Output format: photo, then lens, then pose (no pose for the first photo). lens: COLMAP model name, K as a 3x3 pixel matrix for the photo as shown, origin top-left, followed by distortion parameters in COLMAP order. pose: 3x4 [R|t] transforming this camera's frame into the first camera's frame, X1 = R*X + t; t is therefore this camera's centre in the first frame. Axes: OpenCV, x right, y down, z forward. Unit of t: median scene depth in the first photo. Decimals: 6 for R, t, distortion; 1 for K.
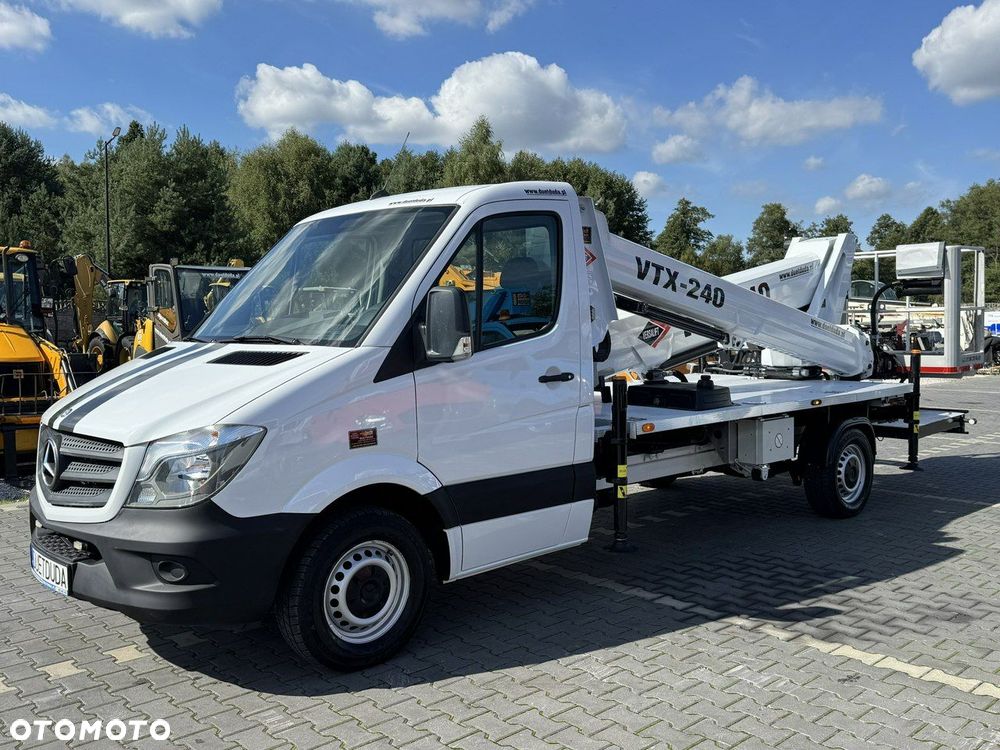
lens RADIAL K [[873.3, 0, 504.7], [0, 873.3, 378.2], [0, 0, 1]] dist [0.087030, -0.111571]
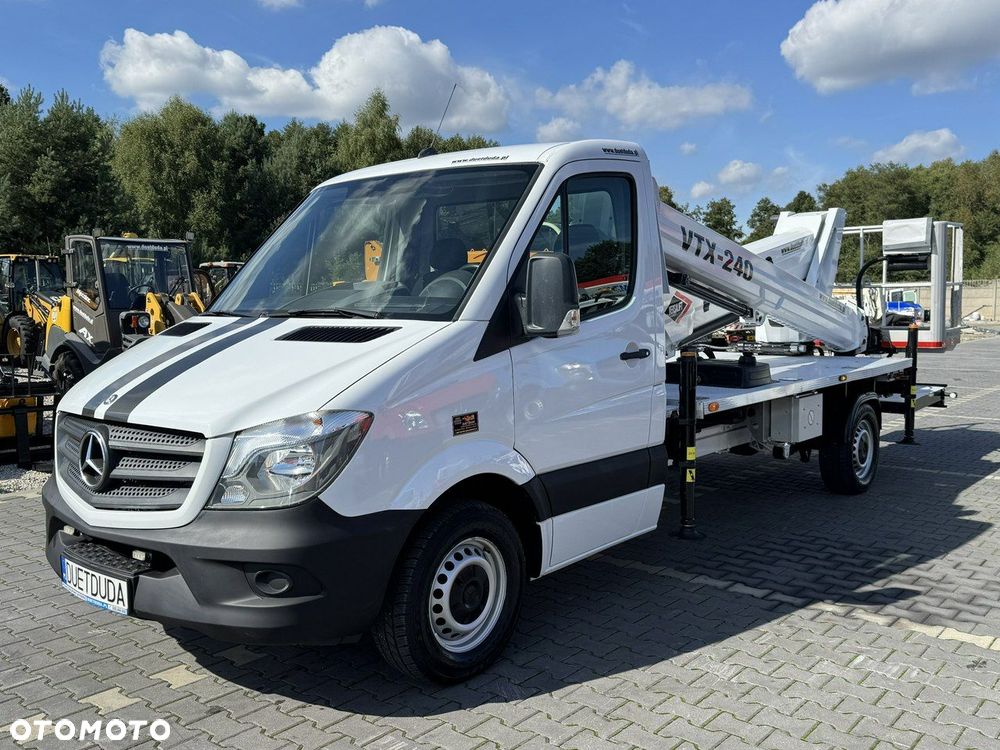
lens RADIAL K [[873.3, 0, 500.3], [0, 873.3, 380.1], [0, 0, 1]] dist [0.087030, -0.111571]
pose [[0.991883, -0.012072, 0.126582, -0.185013], [0.008952, 0.999643, 0.025183, 0.001971], [-0.126841, -0.023846, 0.991636, 0.091352]]
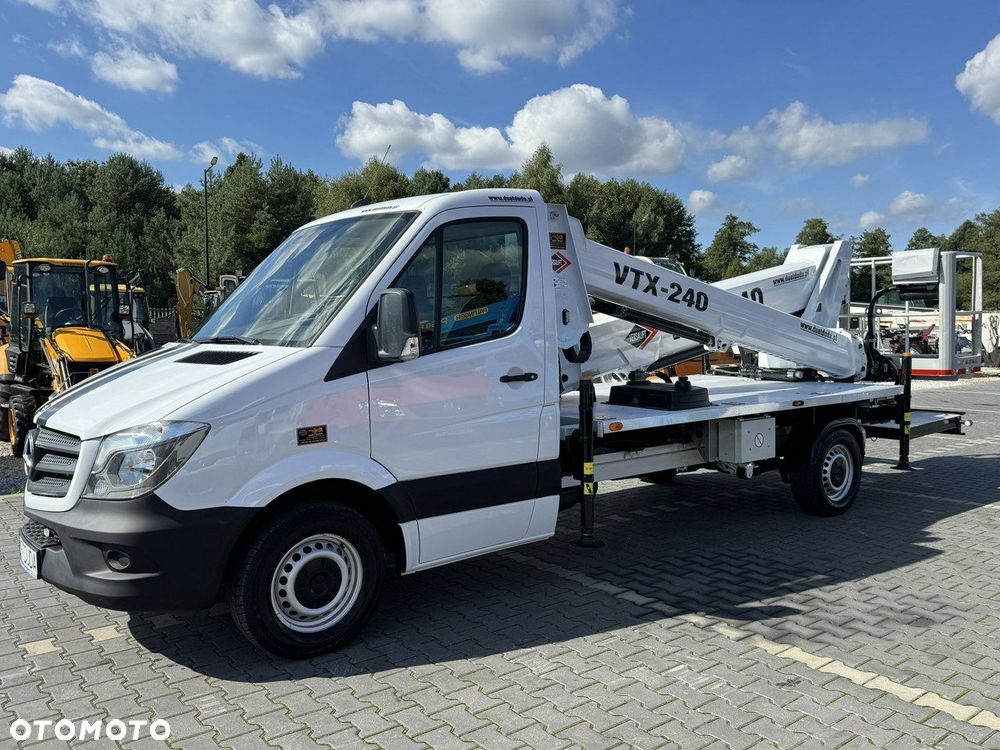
lens RADIAL K [[784.1, 0, 509.0], [0, 784.1, 375.3], [0, 0, 1]] dist [0.059631, -0.058972]
pose [[0.996775, 0.005386, -0.080065, 0.112645], [-0.005675, 0.999978, -0.003383, -0.000332], [0.080045, 0.003827, 0.996784, 0.068360]]
